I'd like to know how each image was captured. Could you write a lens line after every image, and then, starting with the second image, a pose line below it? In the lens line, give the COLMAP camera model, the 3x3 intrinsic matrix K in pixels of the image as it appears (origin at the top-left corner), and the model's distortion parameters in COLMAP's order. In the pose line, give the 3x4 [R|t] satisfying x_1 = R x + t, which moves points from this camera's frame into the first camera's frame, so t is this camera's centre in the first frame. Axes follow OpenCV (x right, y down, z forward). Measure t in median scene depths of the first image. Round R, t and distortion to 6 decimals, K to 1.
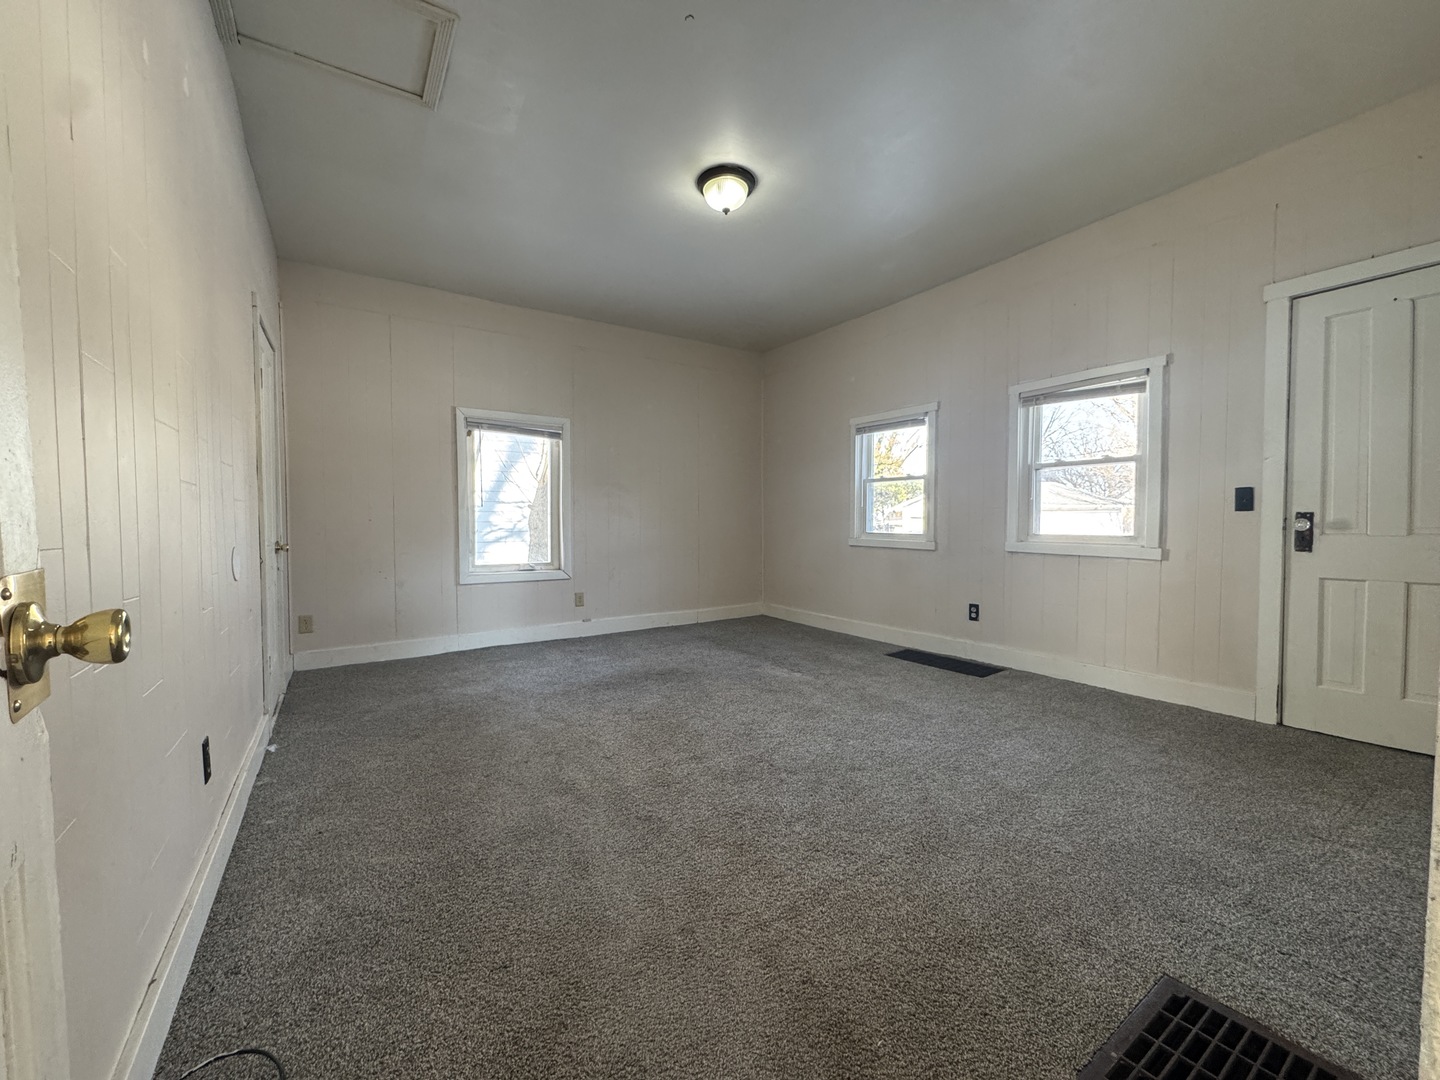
lens RADIAL K [[573.9, 0, 718.9], [0, 573.9, 539.4], [0, 0, 1]] dist [-0.001926, 0.000248]
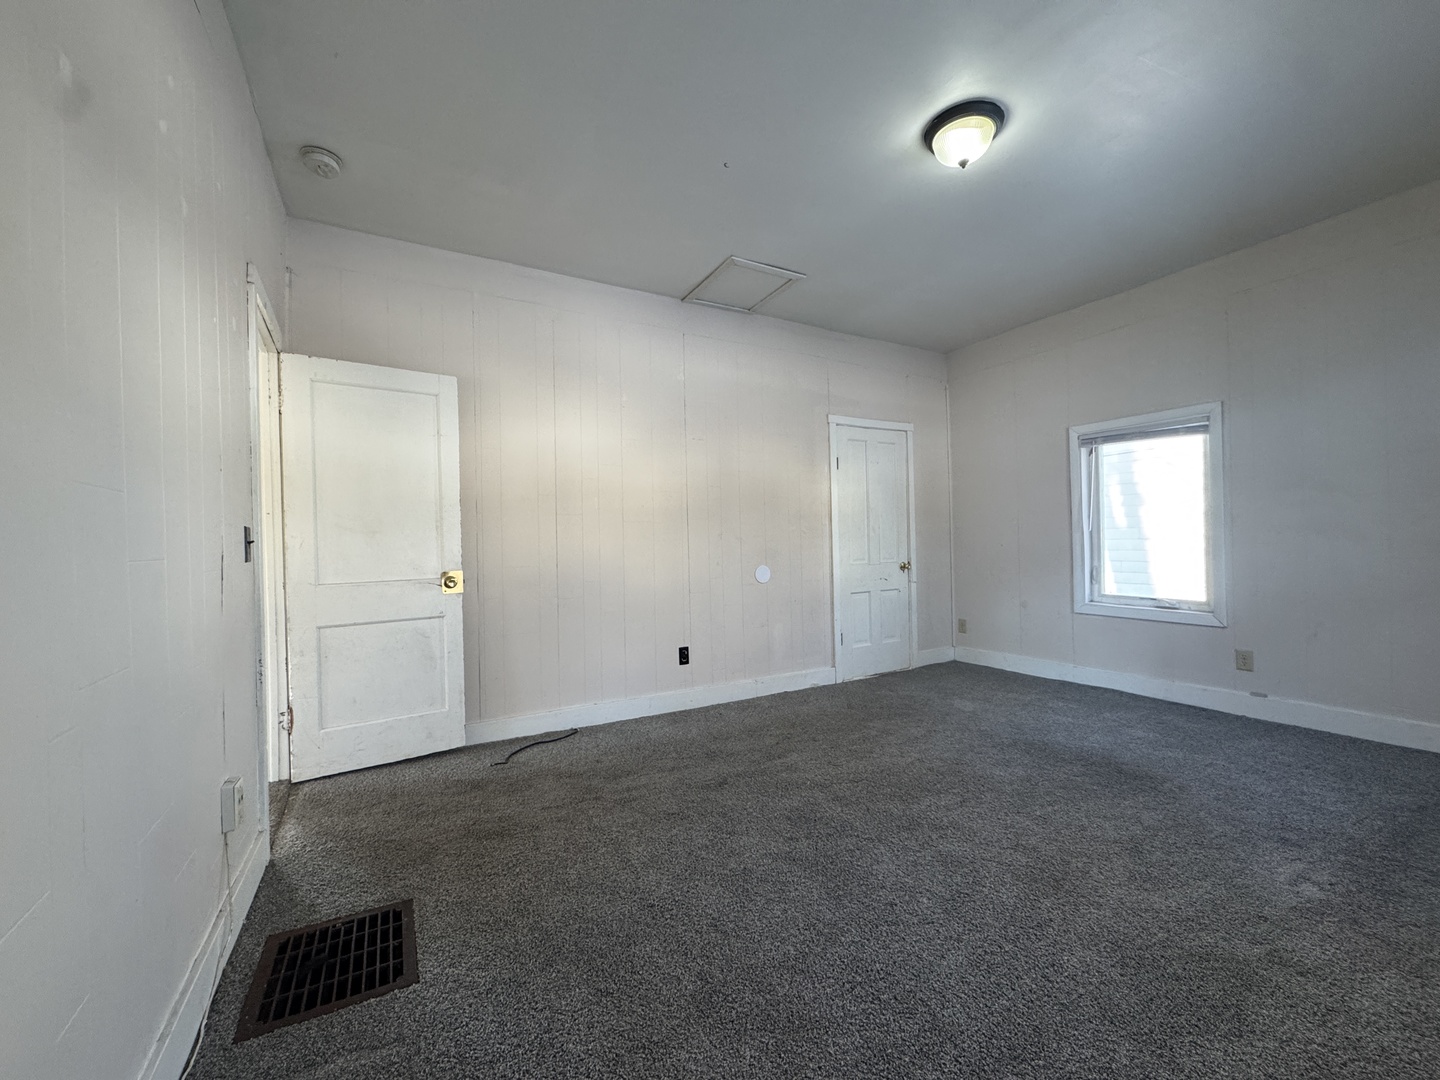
lens RADIAL K [[573.9, 0, 718.9], [0, 573.9, 539.4], [0, 0, 1]] dist [-0.001926, 0.000248]
pose [[-0.059966, 0.000525, -0.998200, 0.701817], [-0.013998, 0.999901, 0.001367, -0.046935], [0.998102, 0.014055, -0.059953, 0.617576]]
